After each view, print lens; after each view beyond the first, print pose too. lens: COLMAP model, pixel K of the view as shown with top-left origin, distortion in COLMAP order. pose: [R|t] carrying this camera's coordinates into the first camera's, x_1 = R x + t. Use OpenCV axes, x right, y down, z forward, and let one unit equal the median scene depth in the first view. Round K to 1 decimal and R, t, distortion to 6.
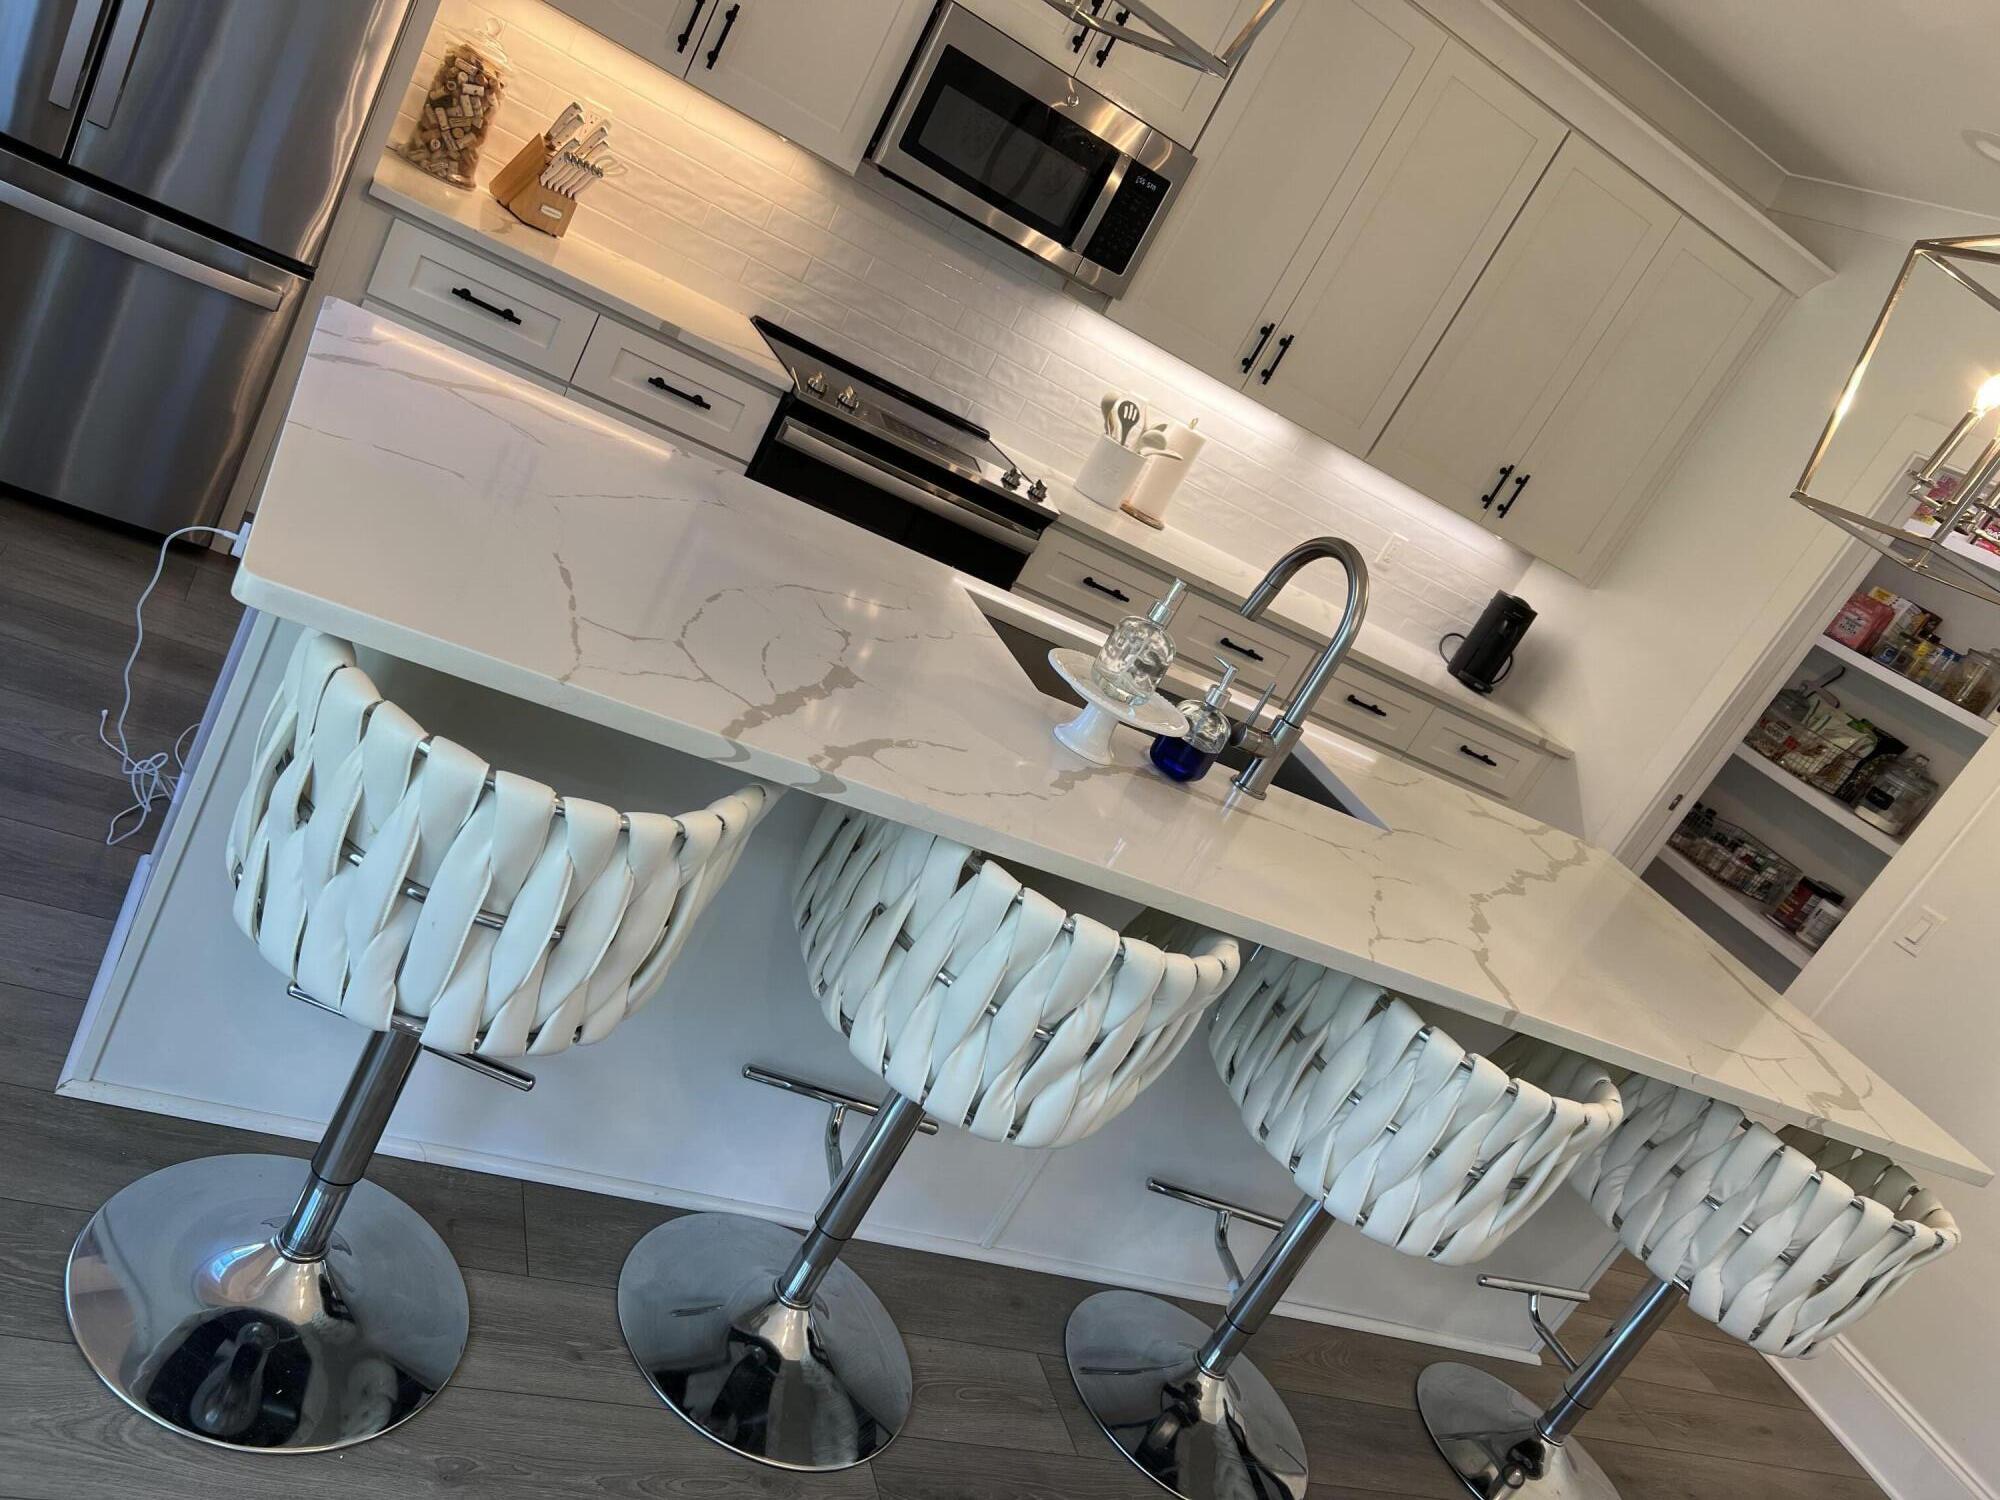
lens RADIAL K [[1507.4, 0, 988.8], [0, 1507.4, 750.3], [0, 0, 1]] dist [0.071427, -0.086654]
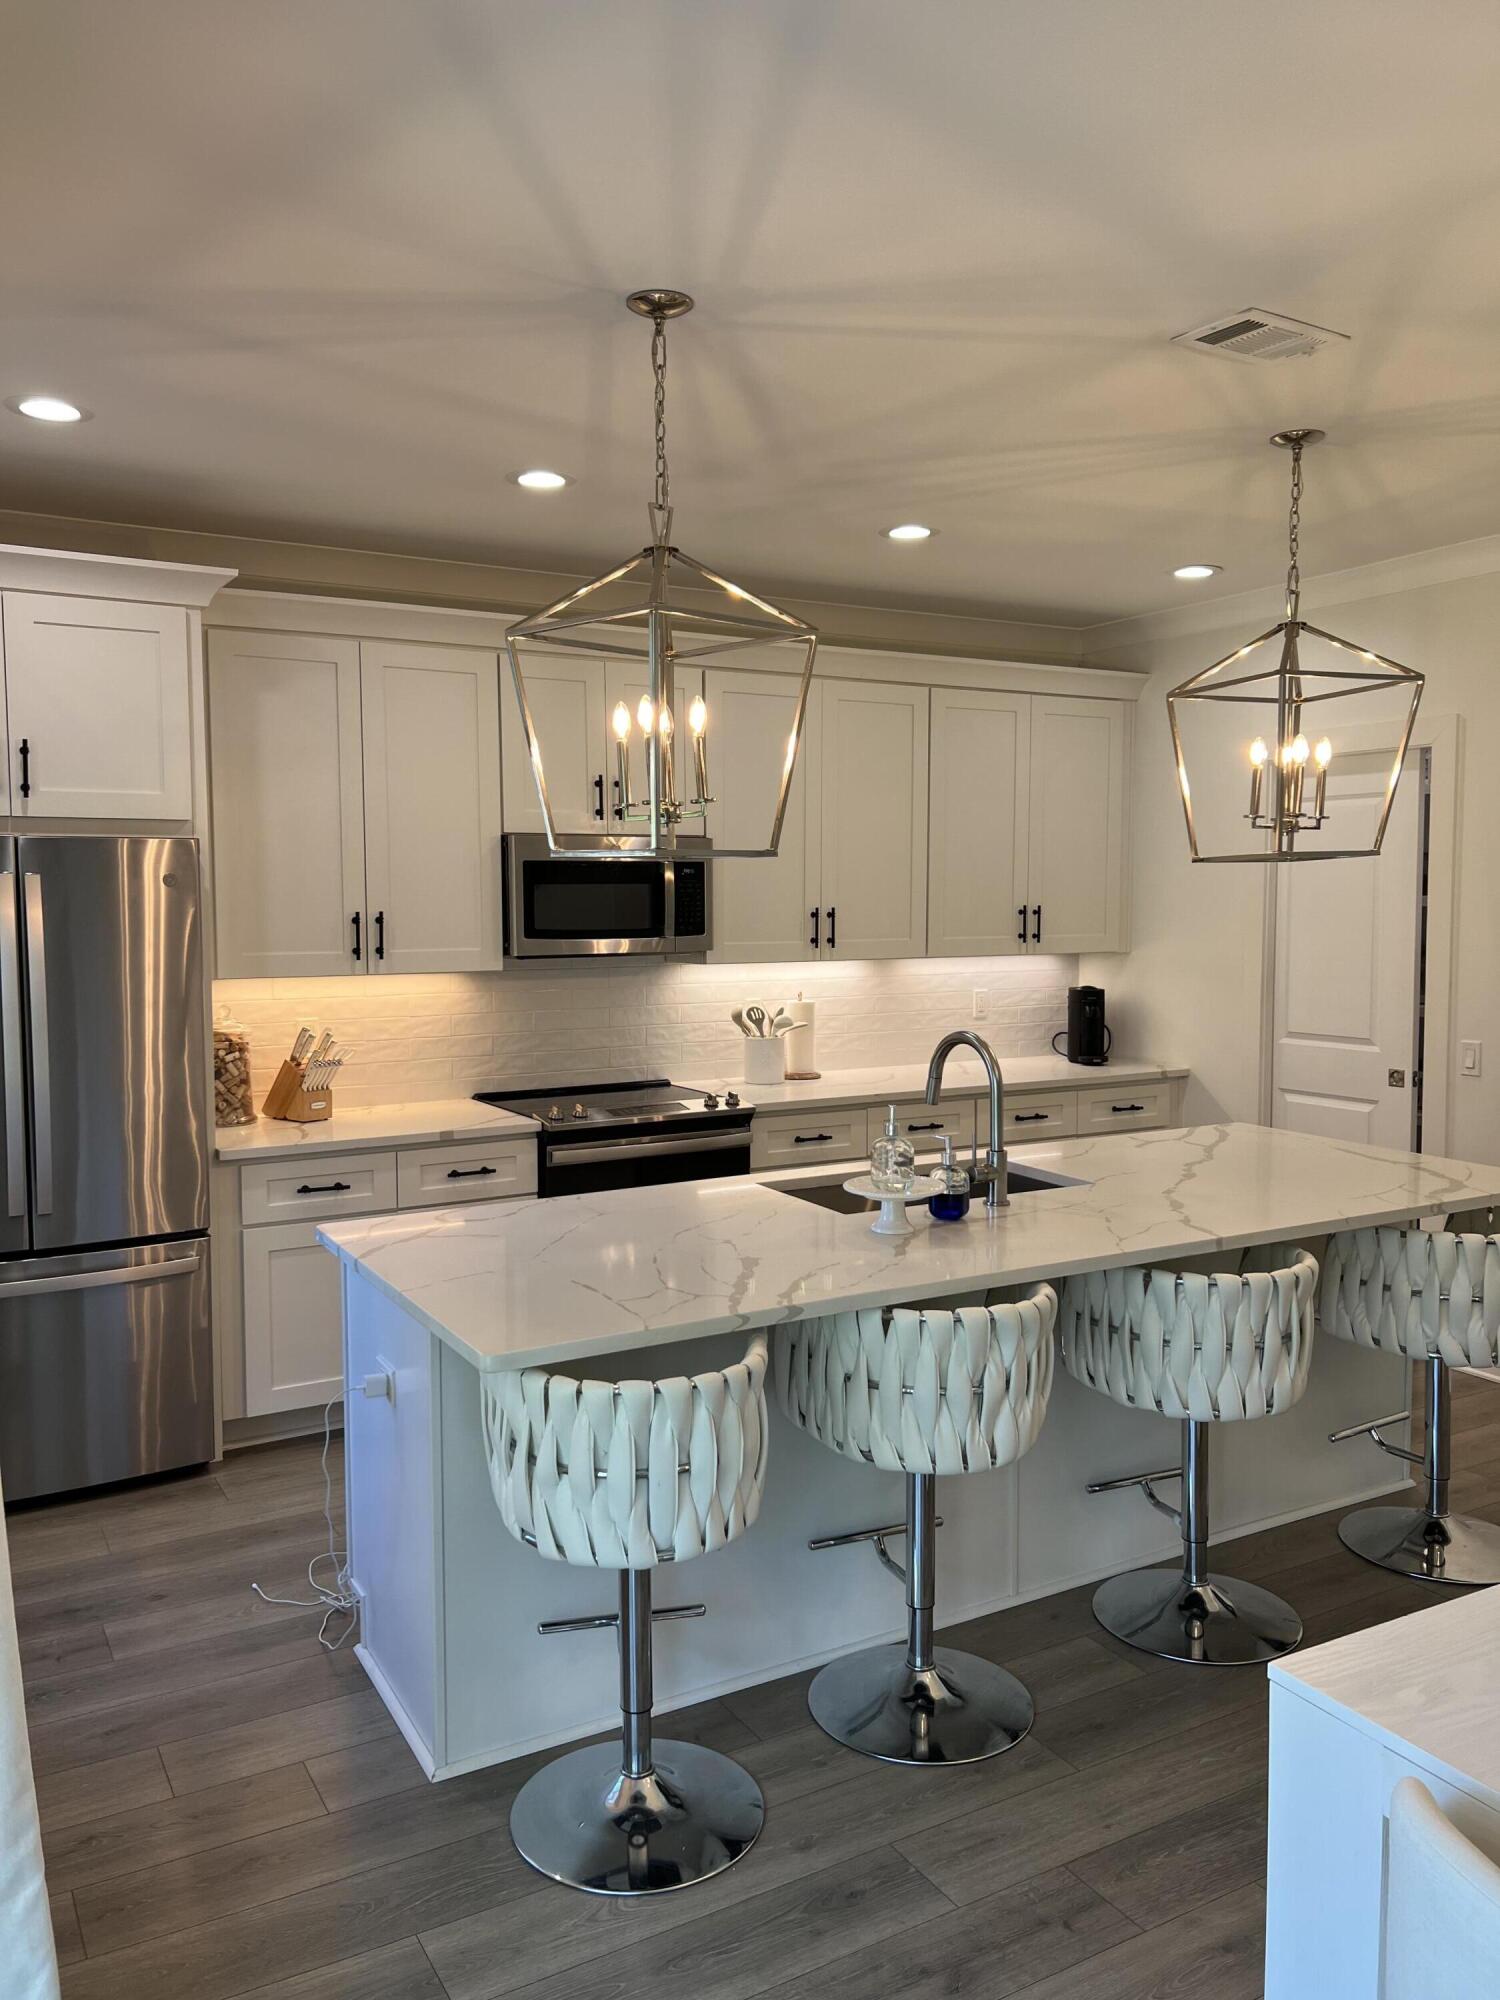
lens RADIAL K [[1507.4, 0, 745.8], [0, 1507.4, 994.2], [0, 0, 1]] dist [0.071427, -0.086654]
pose [[0.864220, -0.487083, 0.125994, -0.119968], [0.502964, 0.842558, -0.192672, 0.013532], [-0.012310, 0.229882, 0.973141, -0.459186]]
